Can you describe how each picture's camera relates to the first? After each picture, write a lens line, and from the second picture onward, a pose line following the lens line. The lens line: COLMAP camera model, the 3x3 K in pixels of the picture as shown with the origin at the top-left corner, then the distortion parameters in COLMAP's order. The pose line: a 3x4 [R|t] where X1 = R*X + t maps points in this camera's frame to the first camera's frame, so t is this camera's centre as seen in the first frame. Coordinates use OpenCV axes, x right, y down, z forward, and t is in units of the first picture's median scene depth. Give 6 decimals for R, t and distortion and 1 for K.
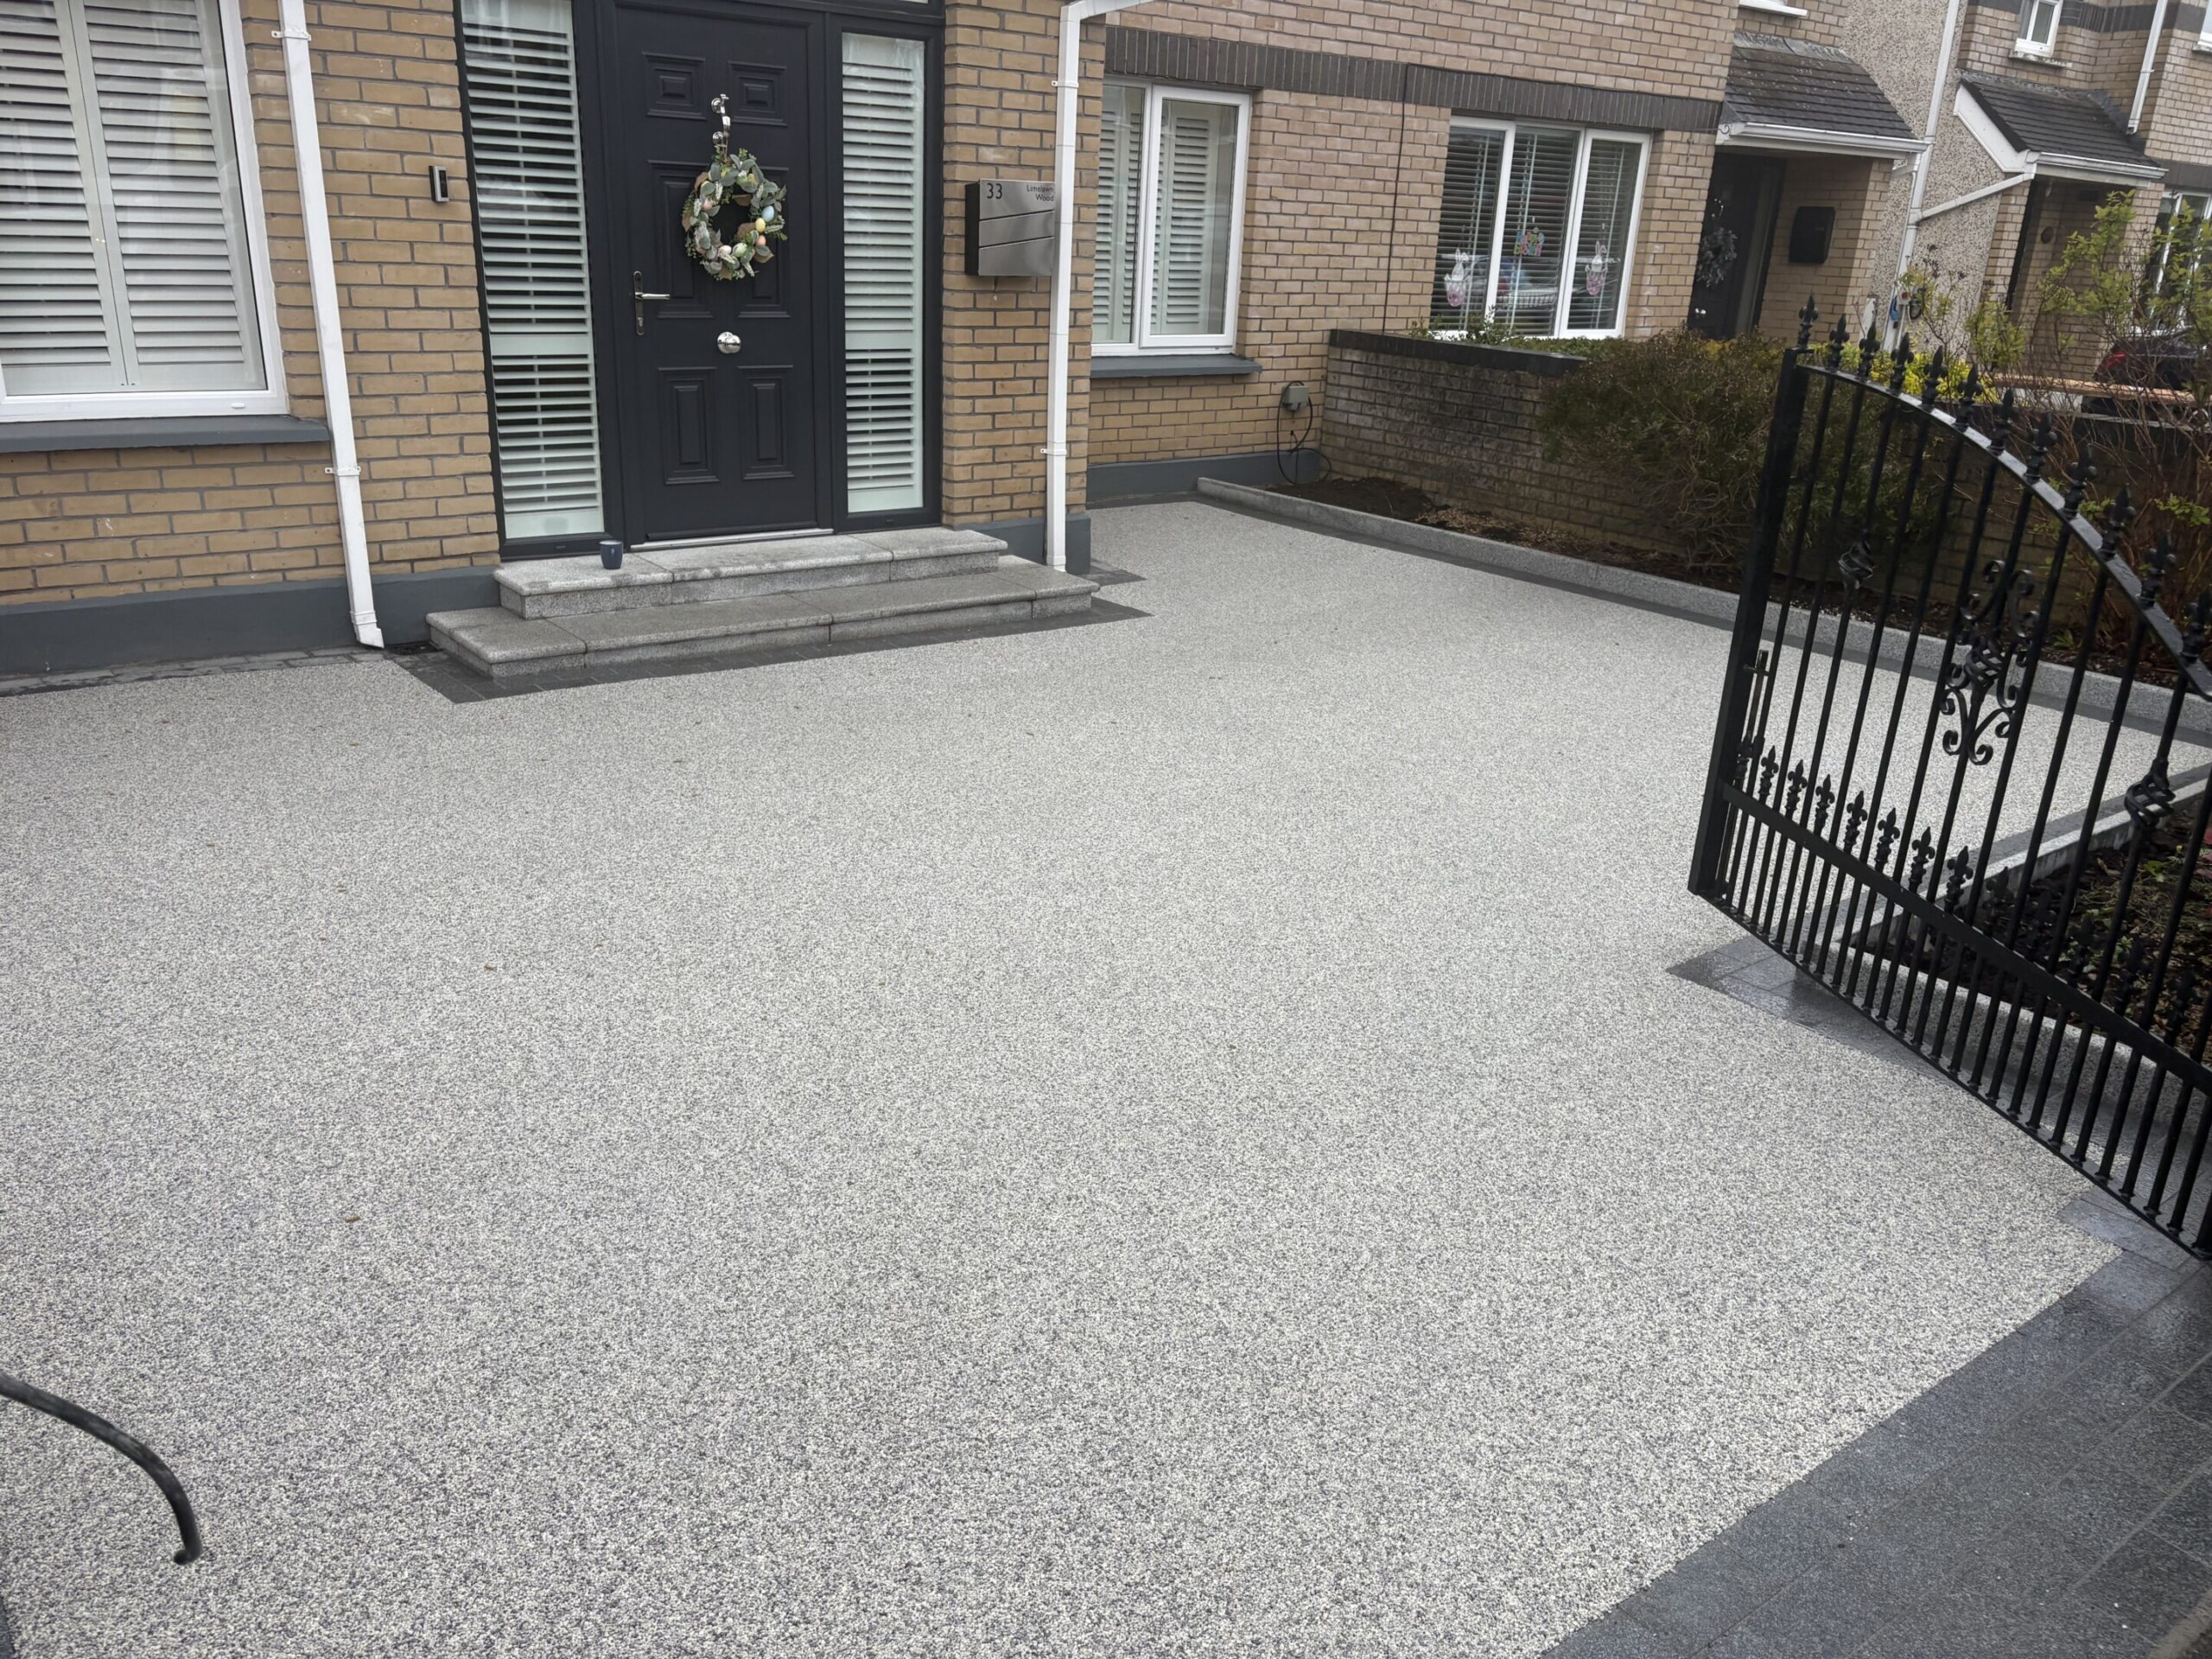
lens RADIAL K [[1671.3, 0, 1096.4], [0, 1671.3, 818.5], [0, 0, 1]] dist [0.051166, -0.052116]
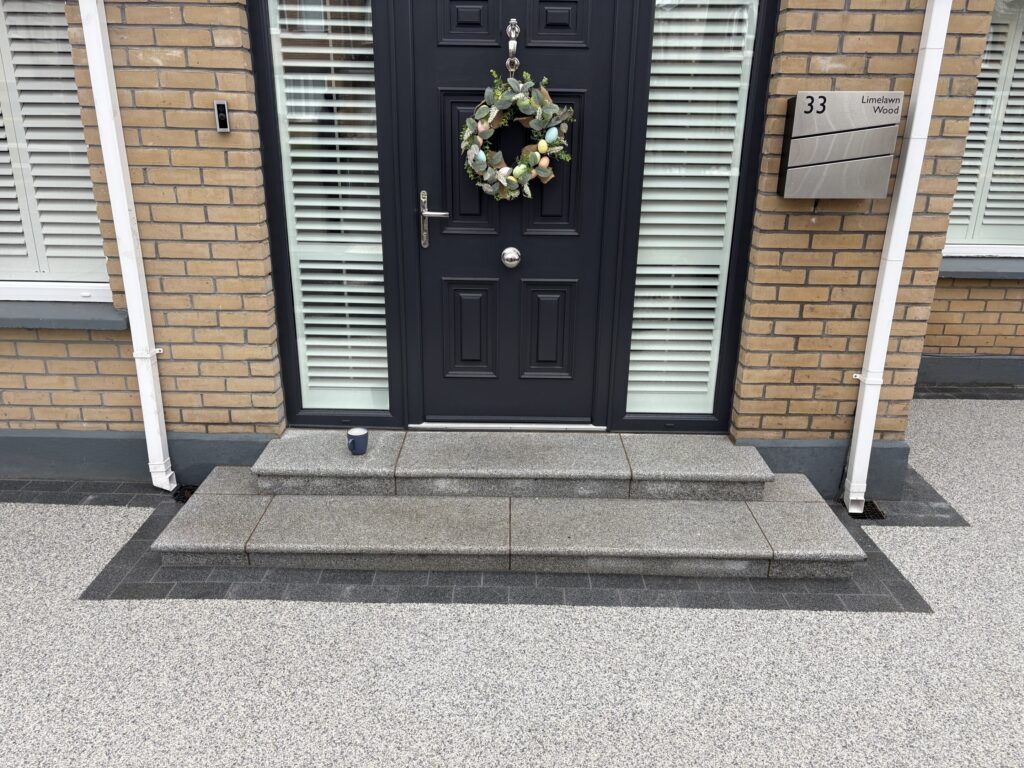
lens RADIAL K [[773.7, 0, 512.8], [0, 773.7, 382.5], [0, 0, 1]] dist [0.051166, -0.052116]
pose [[0.788776, 0.176501, -0.588795, 0.088477], [-0.191857, 0.980726, 0.036969, -0.234396], [0.583972, 0.083804, 0.807437, 0.642838]]
